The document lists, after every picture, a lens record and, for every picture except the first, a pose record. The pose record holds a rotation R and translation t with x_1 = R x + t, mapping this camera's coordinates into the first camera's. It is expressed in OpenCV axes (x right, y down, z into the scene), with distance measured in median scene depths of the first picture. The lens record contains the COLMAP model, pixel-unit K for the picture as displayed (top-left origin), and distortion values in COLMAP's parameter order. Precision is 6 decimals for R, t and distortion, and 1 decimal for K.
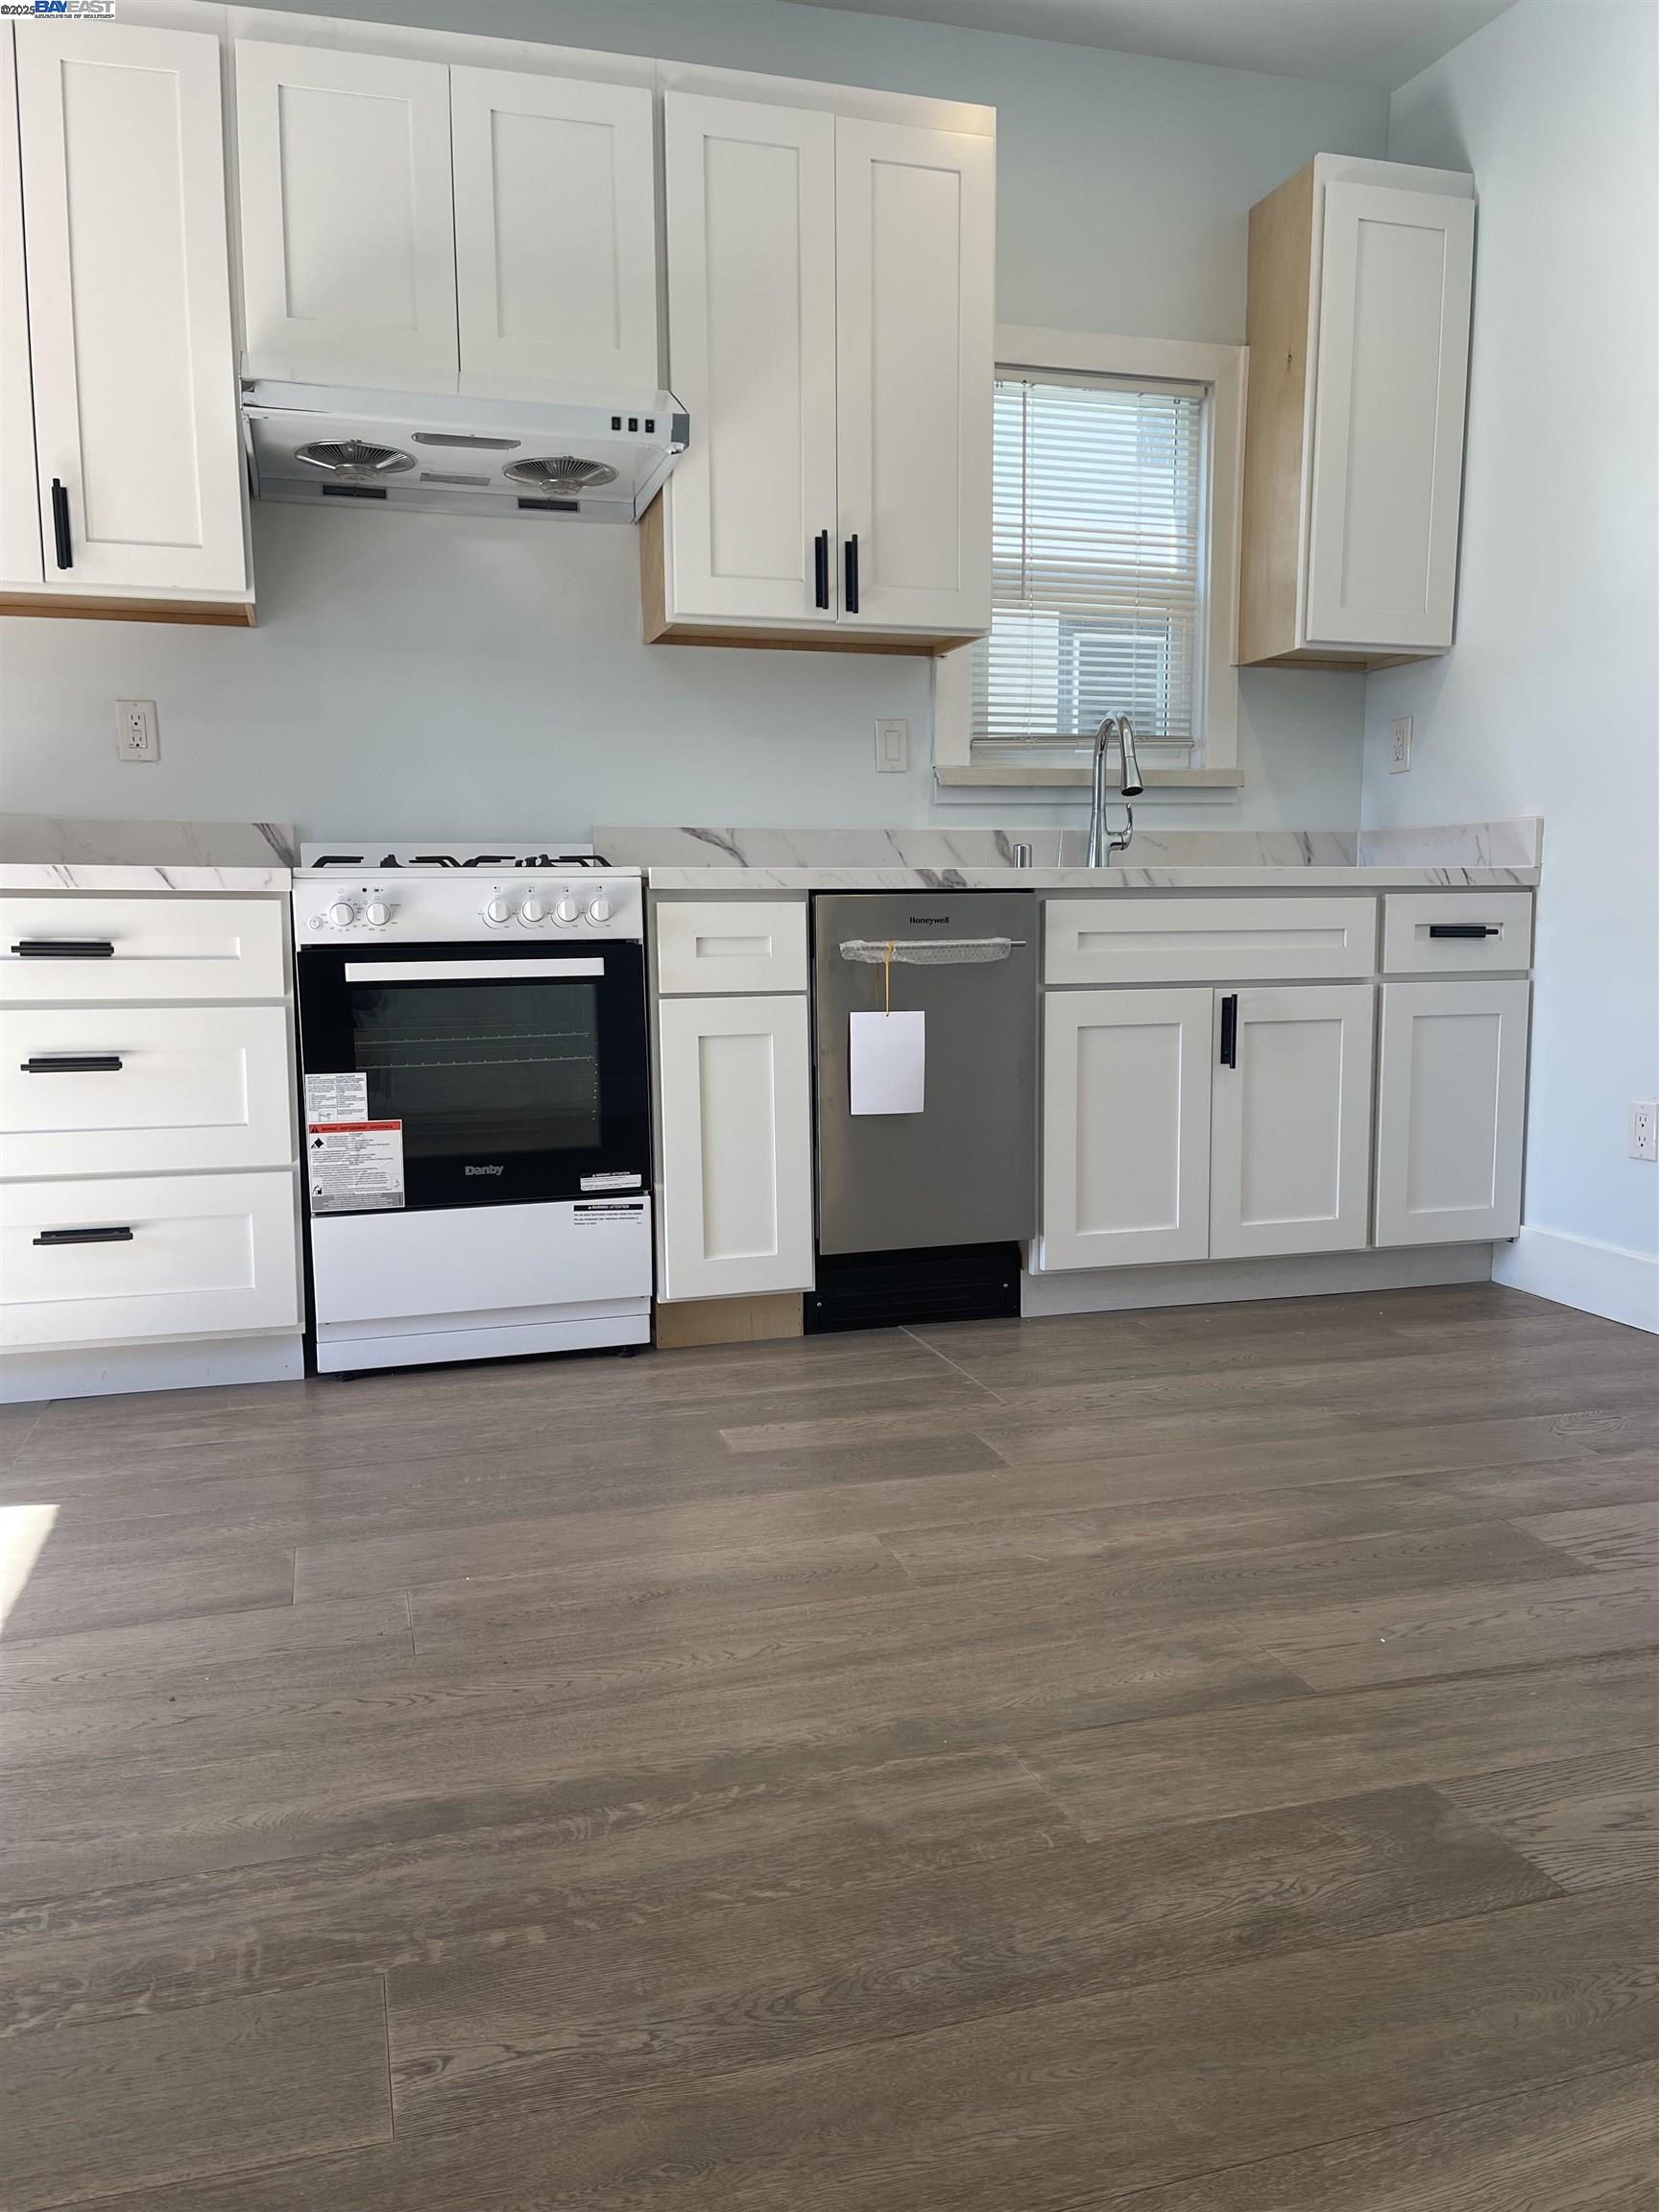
lens RADIAL K [[1689.3, 0, 826.7], [0, 1689.3, 1093.2], [0, 0, 1]] dist [0.079359, -0.104743]
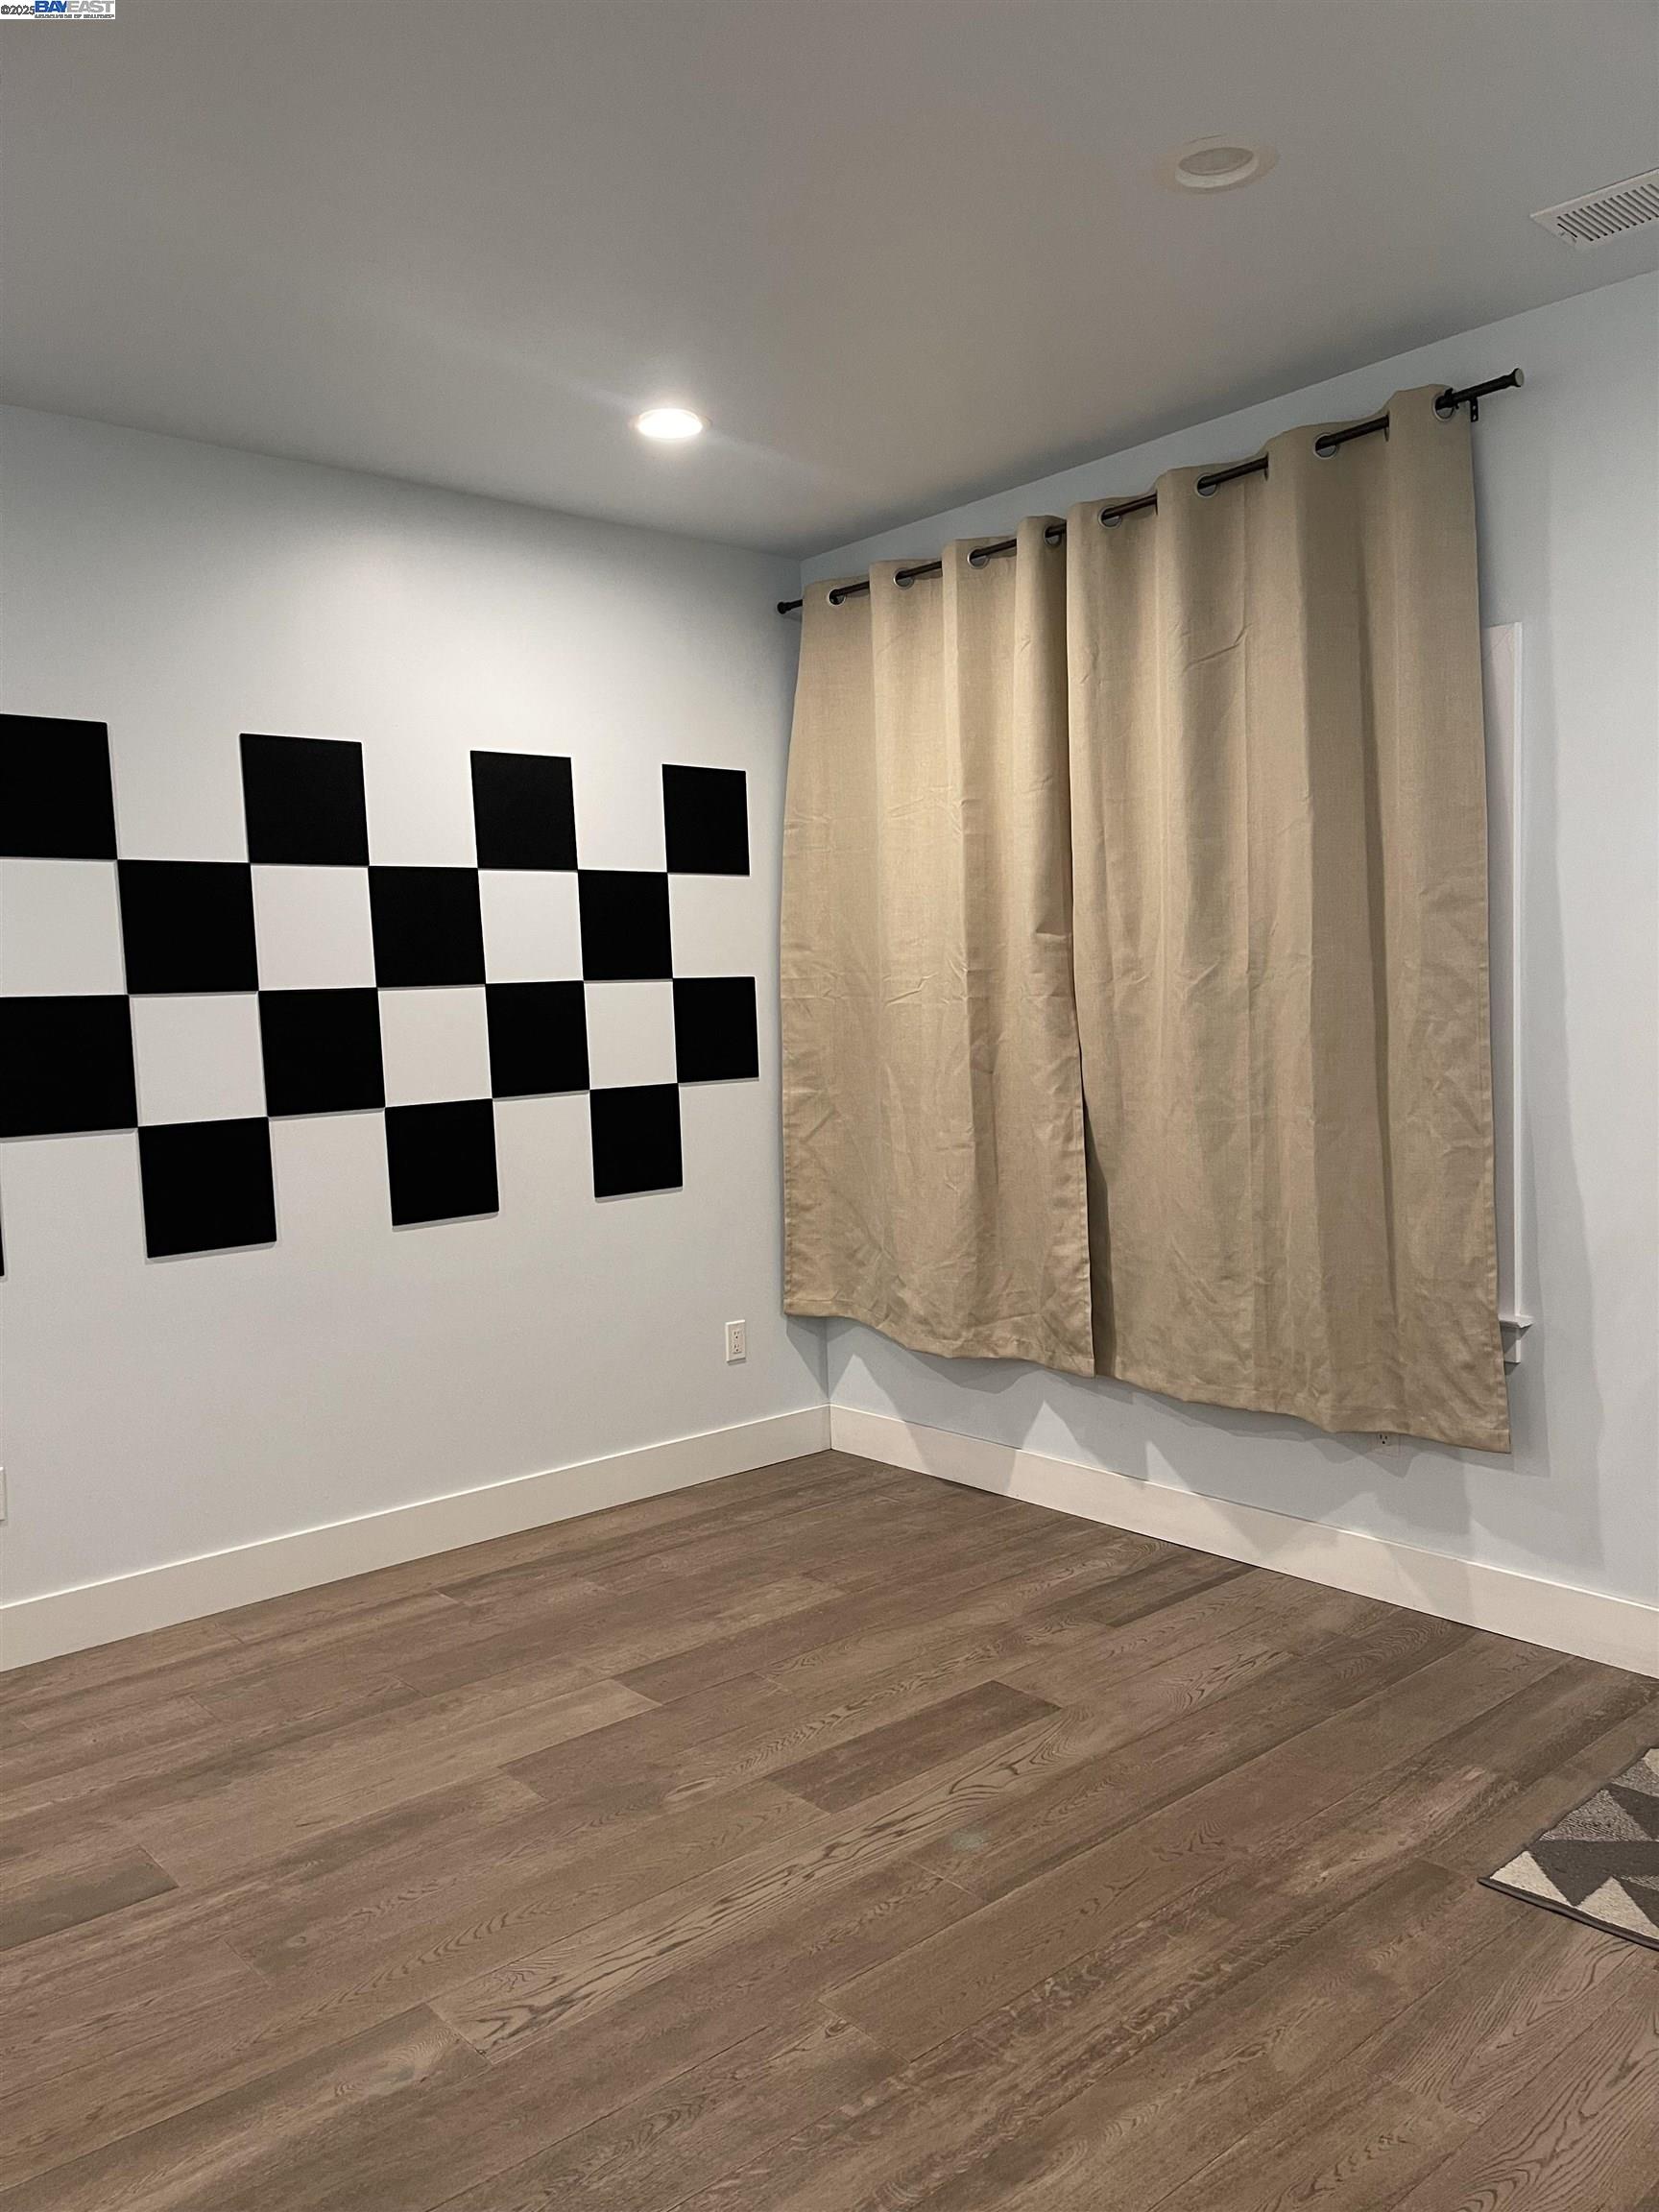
lens RADIAL K [[1667.1, 0, 817.2], [0, 1667.1, 1136.0], [0, 0, 1]] dist [0.102287, -0.141216]
pose [[-0.913205, 0.073597, -0.400800, 0.190737], [-0.002121, 0.982684, 0.185277, -0.309336], [0.407495, 0.170046, -0.897236, 1.032541]]
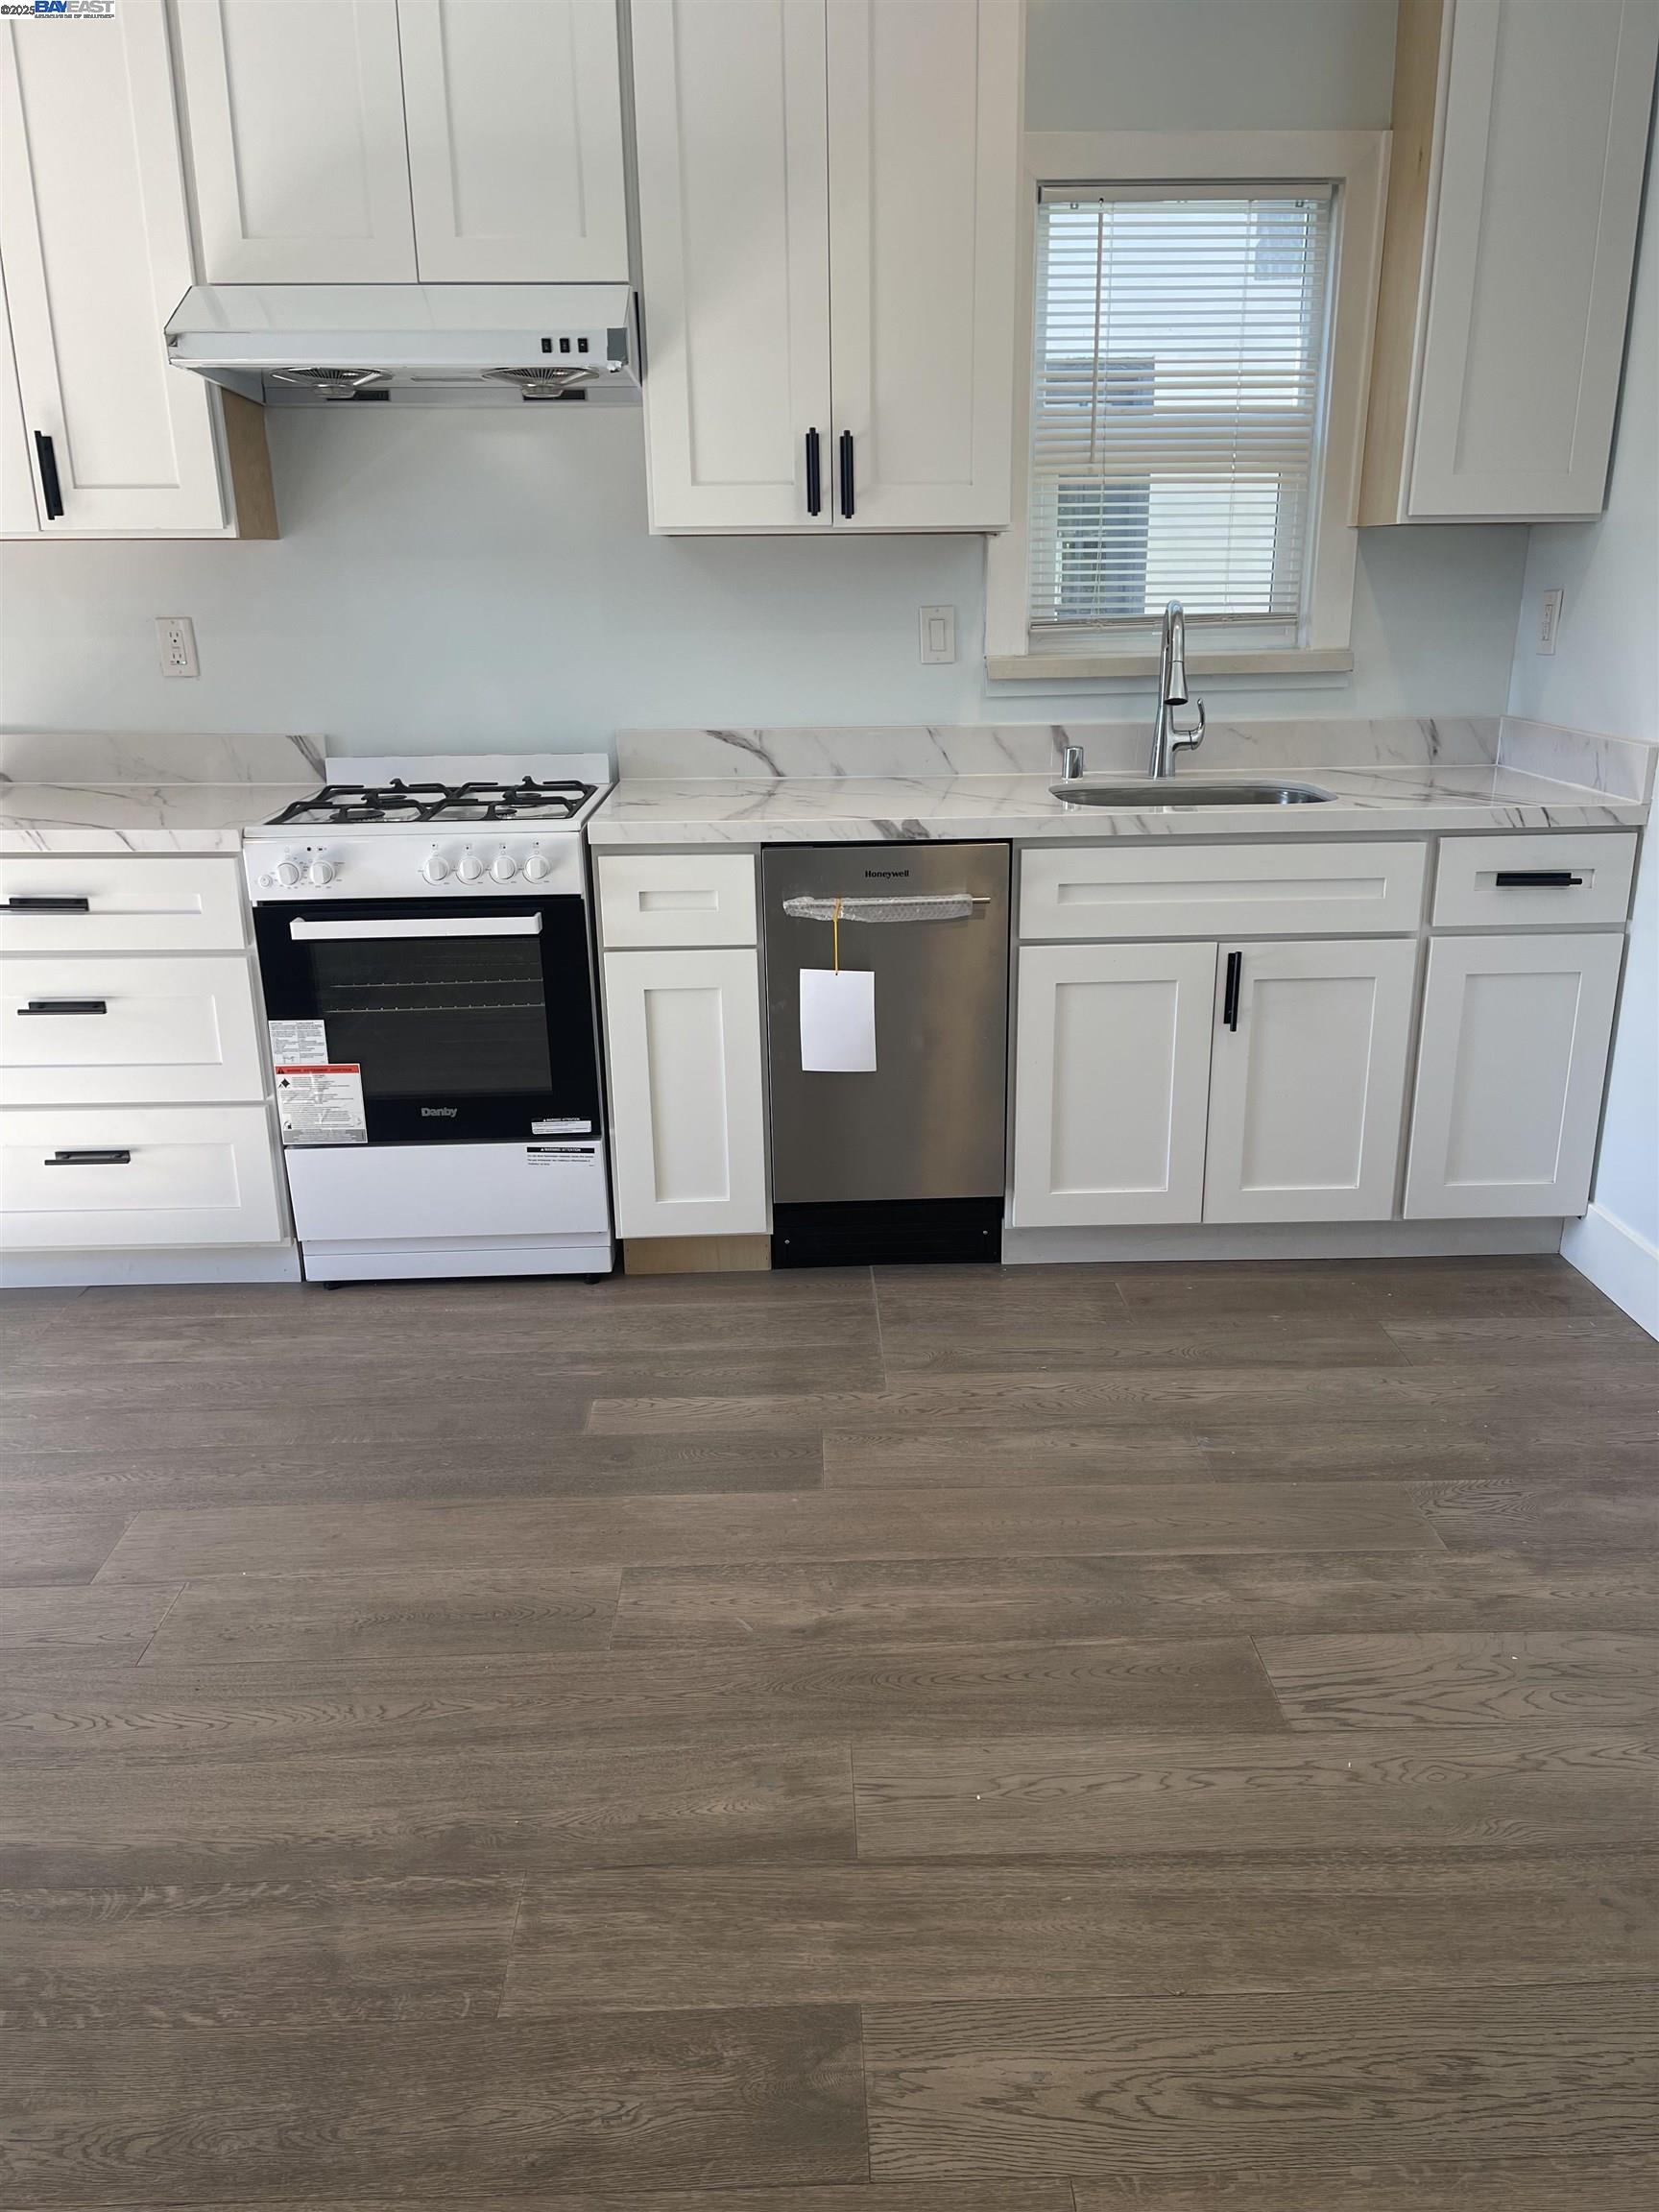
lens RADIAL K [[1690.4, 0, 829.5], [0, 1690.4, 1106.0], [0, 0, 1]] dist [0.076231, -0.096509]
pose [[0.964960, 0.074381, -0.251635, 0.298331], [-0.022050, 0.978576, 0.204701, -0.180420], [0.261470, -0.191979, 0.945927, 0.068982]]
